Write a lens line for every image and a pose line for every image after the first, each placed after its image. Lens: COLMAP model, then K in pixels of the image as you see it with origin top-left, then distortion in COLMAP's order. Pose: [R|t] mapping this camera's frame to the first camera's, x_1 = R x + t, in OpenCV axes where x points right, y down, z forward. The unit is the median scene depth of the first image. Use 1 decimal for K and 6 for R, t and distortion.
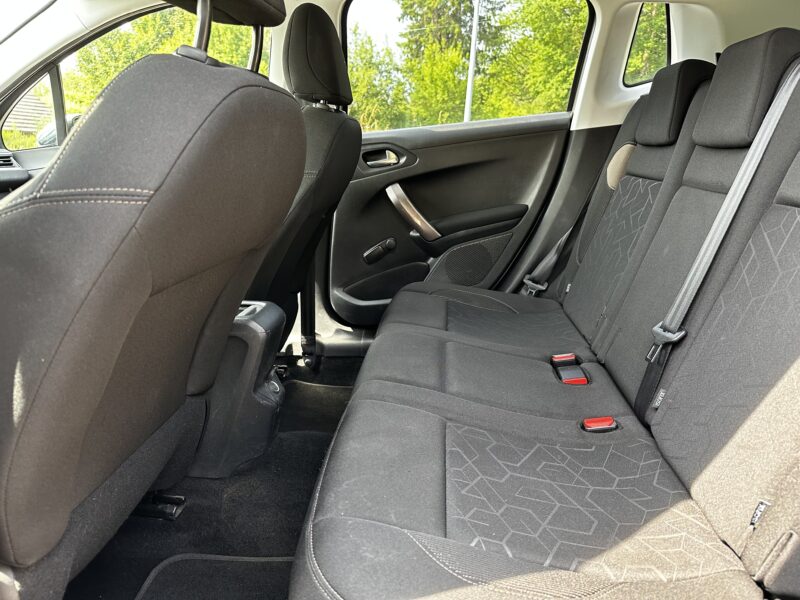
lens RADIAL K [[559.2, 0, 403.3], [0, 559.2, 303.1], [0, 0, 1]] dist [0.070600, -0.080039]
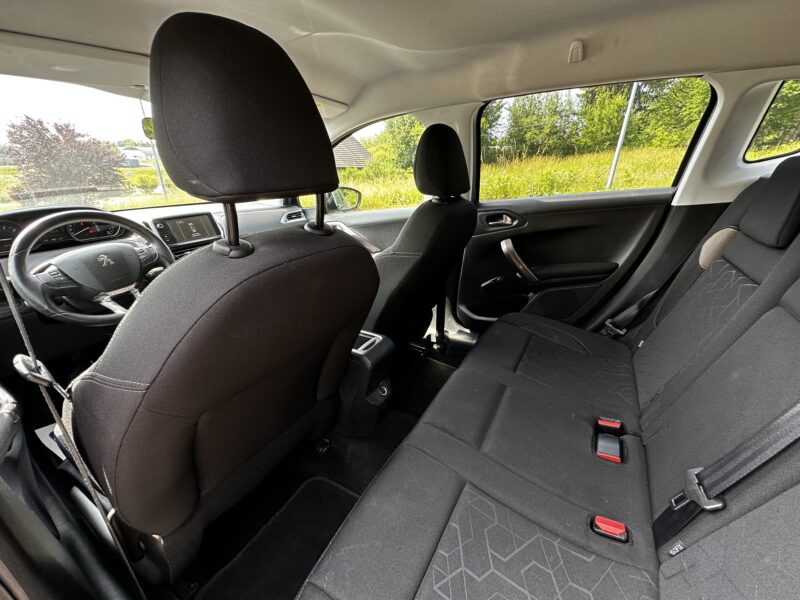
lens RADIAL K [[319.6, 0, 400.0], [0, 319.6, 300.0], [0, 0, 1]] dist [-0.001948, -0.000081]
pose [[0.894972, 0.136996, -0.424567, 0.102369], [-0.086272, 0.986866, 0.136577, -0.150318], [0.437701, -0.085604, 0.895036, 0.169140]]
